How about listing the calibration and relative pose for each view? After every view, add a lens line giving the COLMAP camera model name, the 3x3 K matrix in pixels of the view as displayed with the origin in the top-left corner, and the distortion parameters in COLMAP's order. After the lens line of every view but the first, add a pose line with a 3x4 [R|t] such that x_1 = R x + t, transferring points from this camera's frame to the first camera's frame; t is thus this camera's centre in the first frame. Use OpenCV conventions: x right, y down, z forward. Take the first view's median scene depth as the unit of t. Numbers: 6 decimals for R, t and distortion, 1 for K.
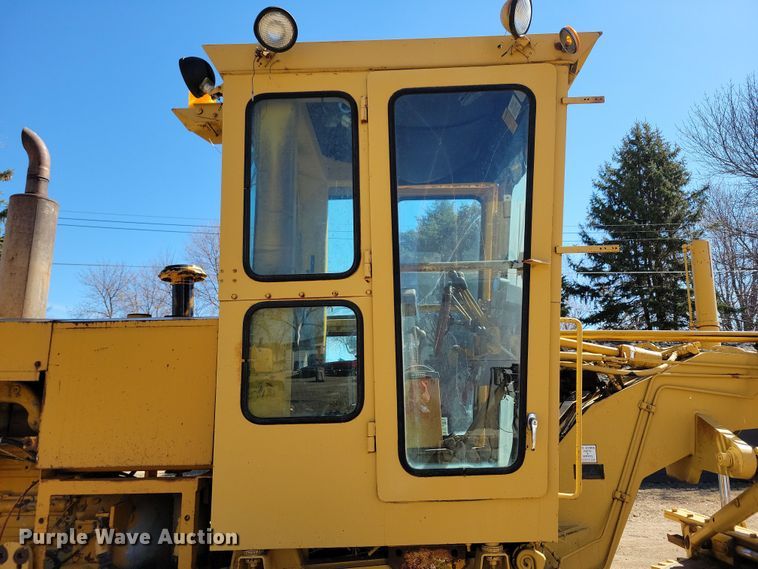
lens RADIAL K [[577.7, 0, 396.2], [0, 577.7, 283.2], [0, 0, 1]] dist [0.034184, -0.005765]
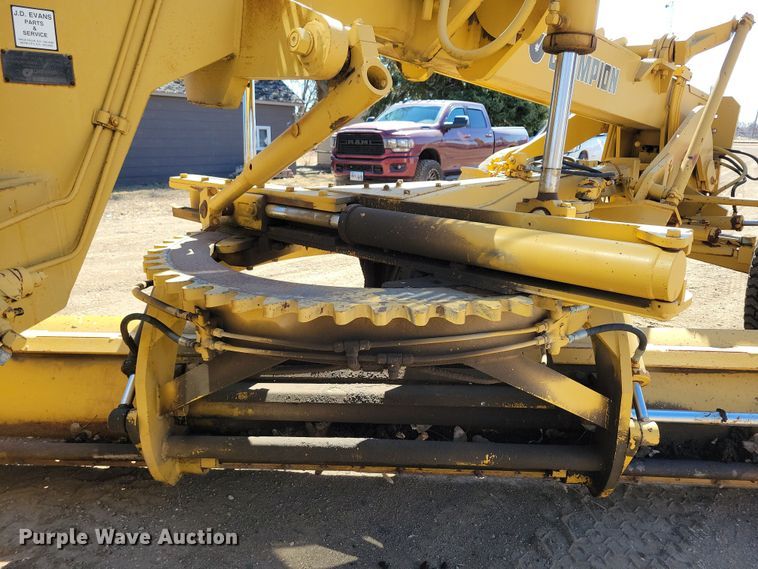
lens RADIAL K [[563.0, 0, 379.0], [0, 563.0, 284.5], [0, 0, 1]] dist [0.030897, -0.005149]
pose [[0.700201, -0.160902, 0.695578, 0.164797], [-0.183217, 0.901149, 0.392889, 0.234637], [-0.690037, -0.402543, 0.601505, 0.436766]]
